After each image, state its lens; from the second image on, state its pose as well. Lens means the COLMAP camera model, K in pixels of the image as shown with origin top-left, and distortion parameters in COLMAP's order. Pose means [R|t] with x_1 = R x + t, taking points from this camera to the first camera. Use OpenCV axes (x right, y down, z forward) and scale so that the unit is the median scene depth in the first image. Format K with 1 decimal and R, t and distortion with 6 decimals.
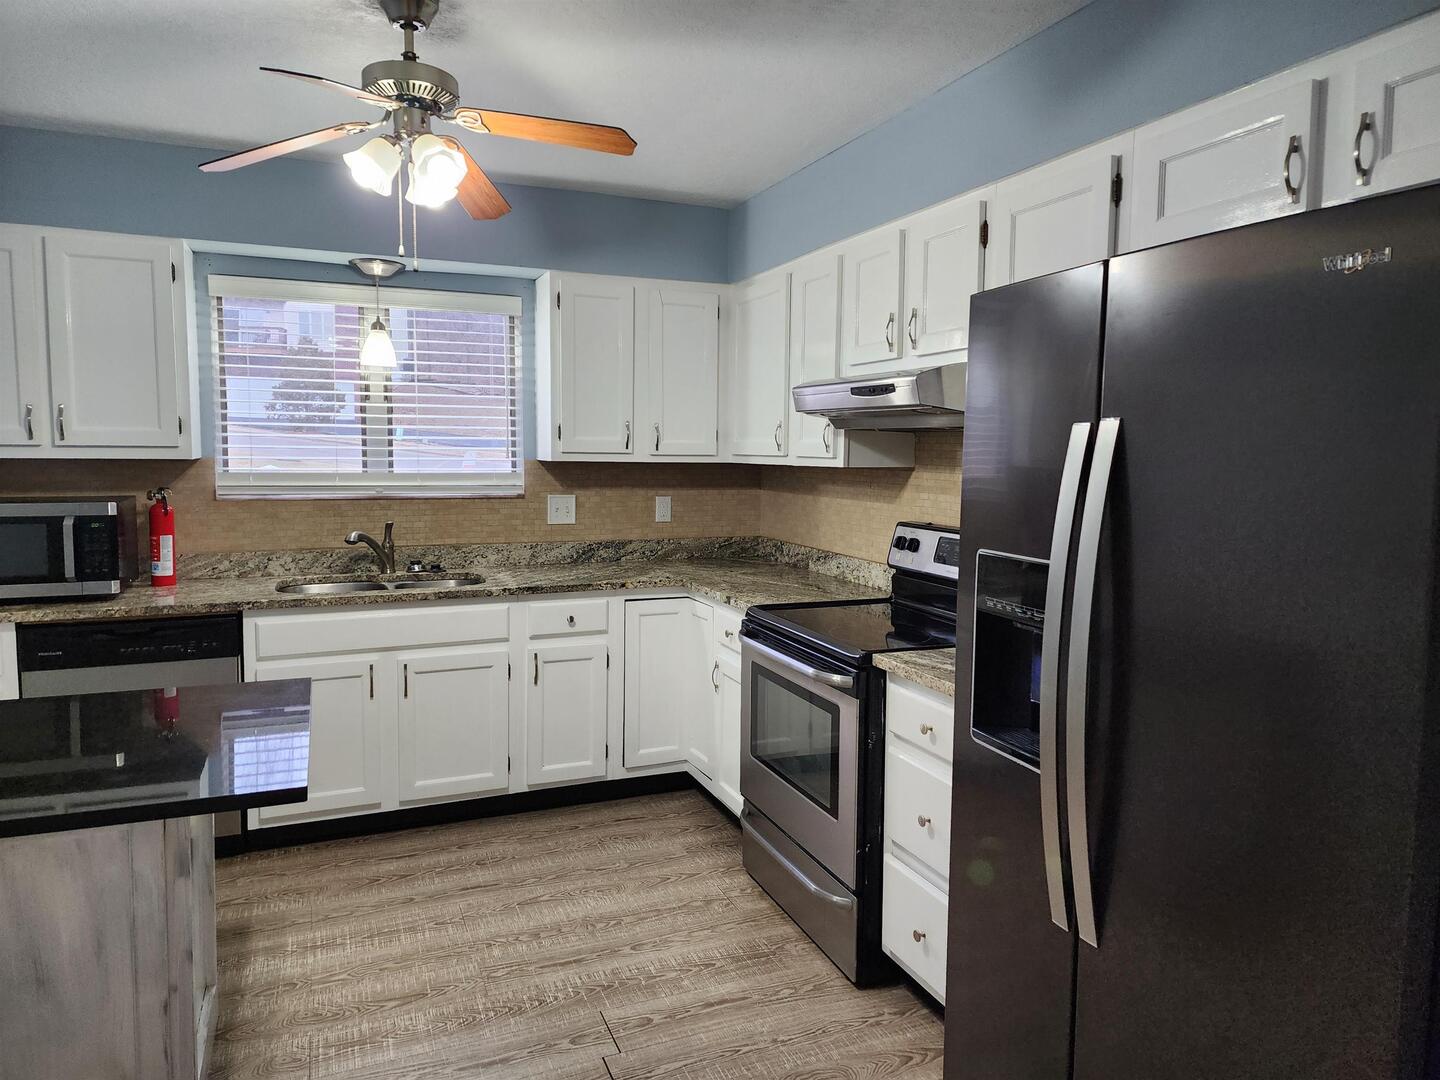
lens RADIAL K [[951.7, 0, 716.0], [0, 951.7, 526.0], [0, 0, 1]] dist [0.069397, -0.067240]
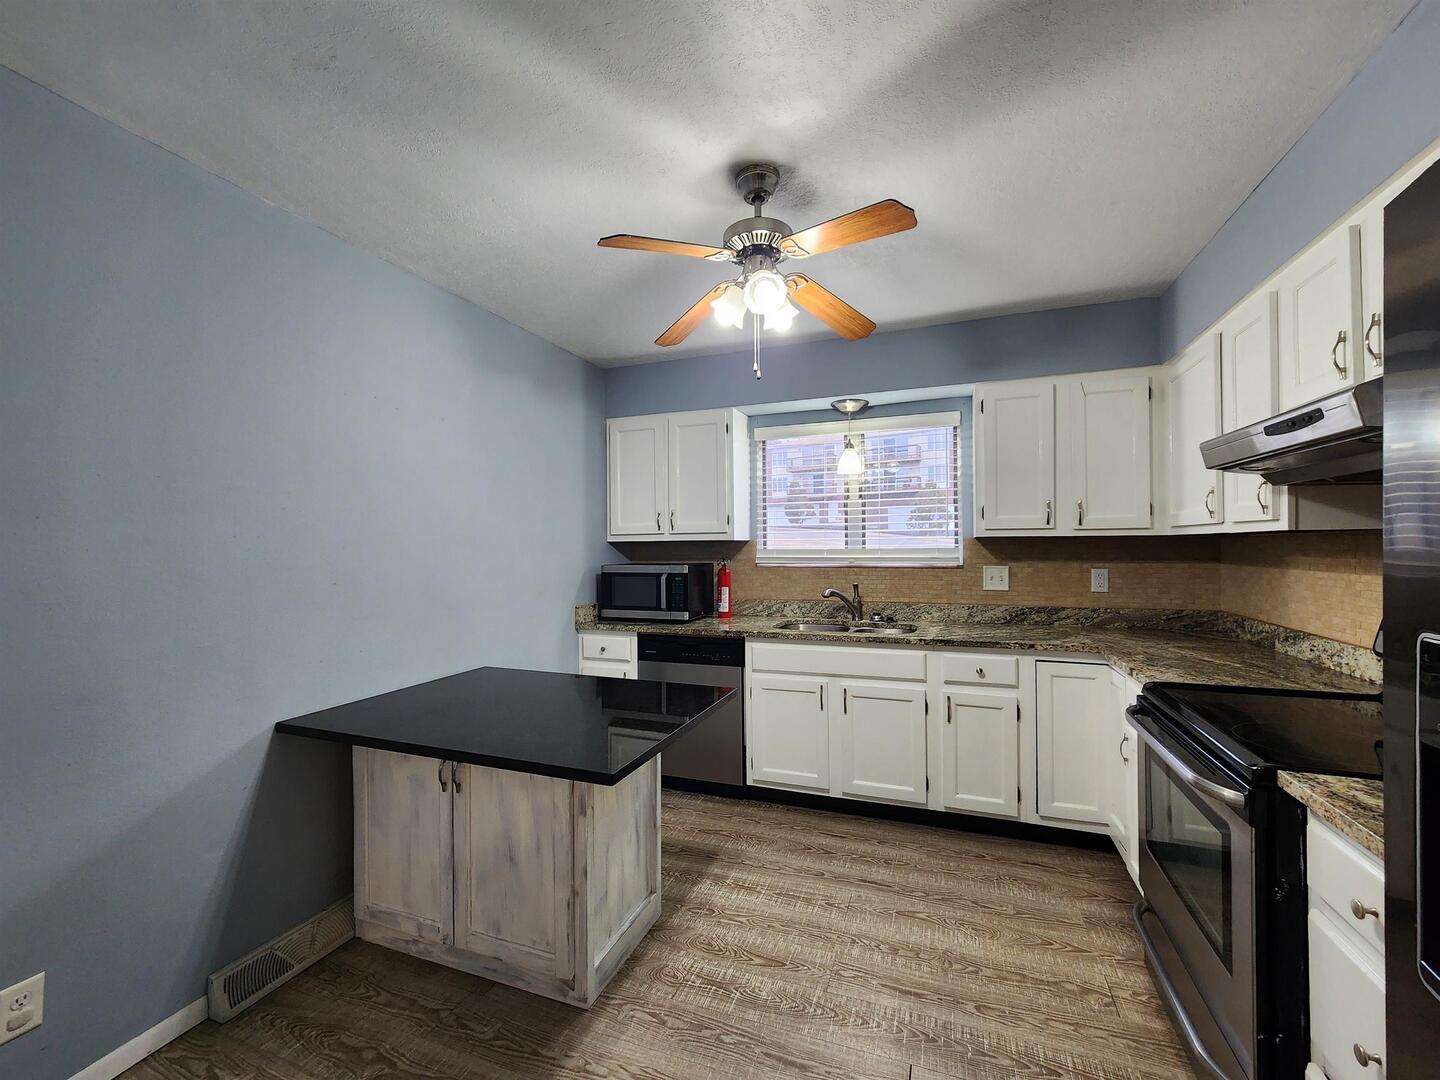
lens RADIAL K [[592.7, 0, 722.7], [0, 592.7, 543.7], [0, 0, 1]] dist [-0.009992, 0.002485]
pose [[0.730418, -0.018574, -0.682748, 0.127080], [-0.040336, 0.996712, -0.070268, 0.007470], [0.681808, 0.078864, 0.727268, 0.283685]]
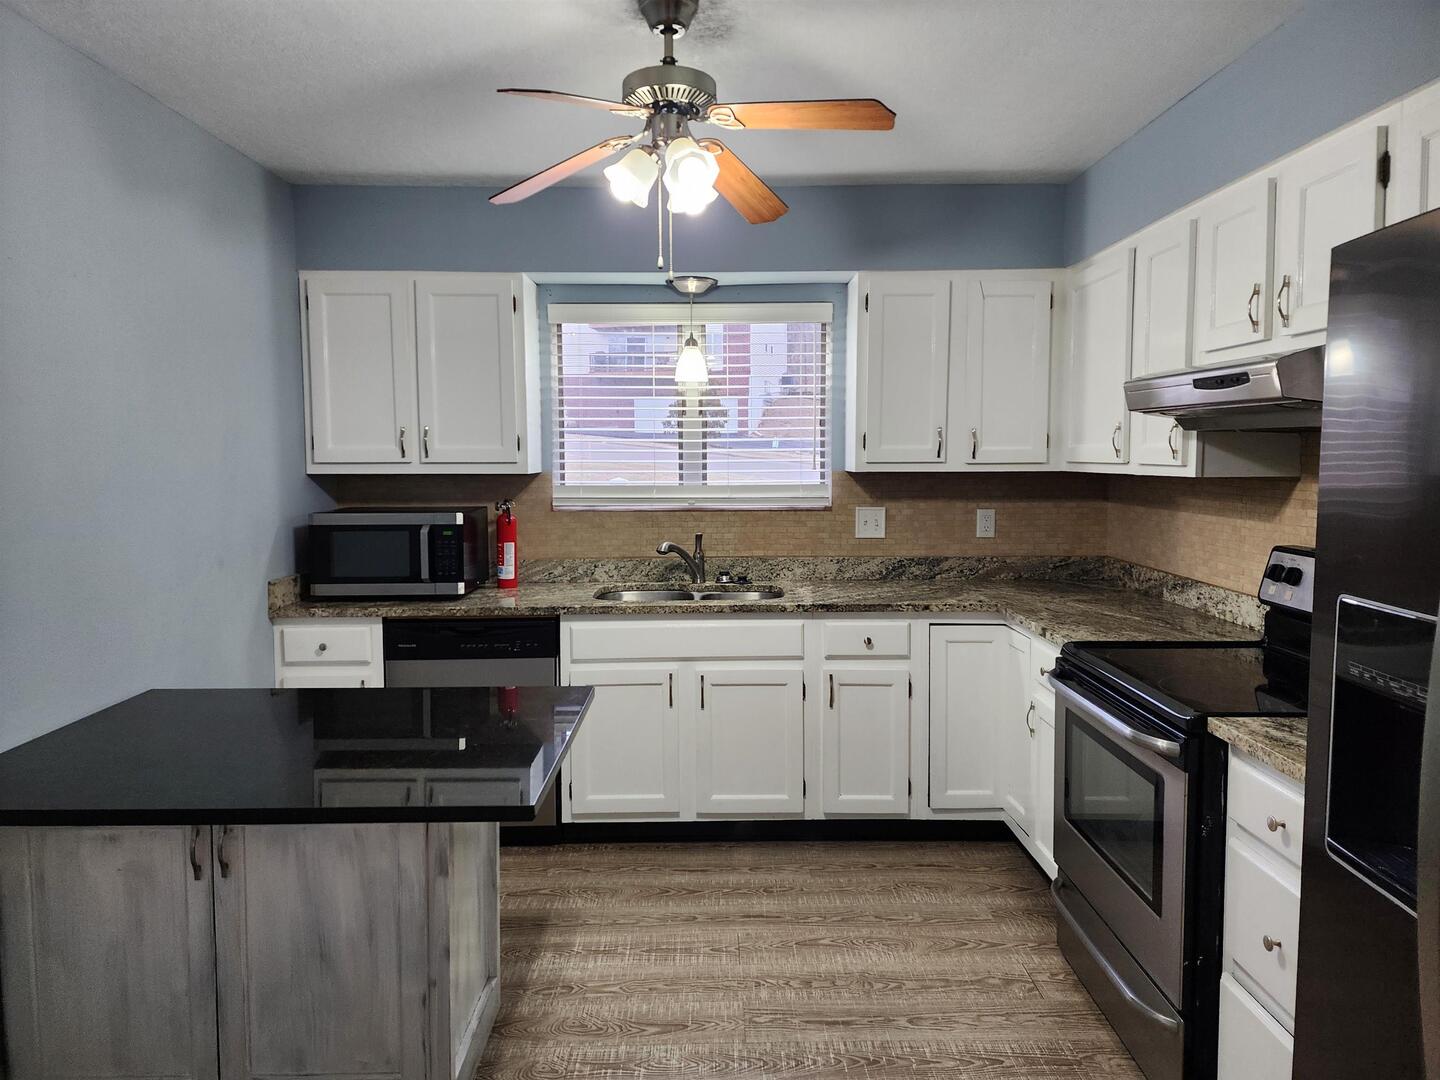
lens RADIAL K [[951.7, 0, 718.9], [0, 951.7, 520.1], [0, 0, 1]] dist [0.069397, -0.067240]
pose [[0.927431, 0.012471, -0.373786, 0.066500], [-0.017646, 0.999790, -0.010425, -0.009647], [0.373578, 0.016264, 0.927456, 0.084998]]
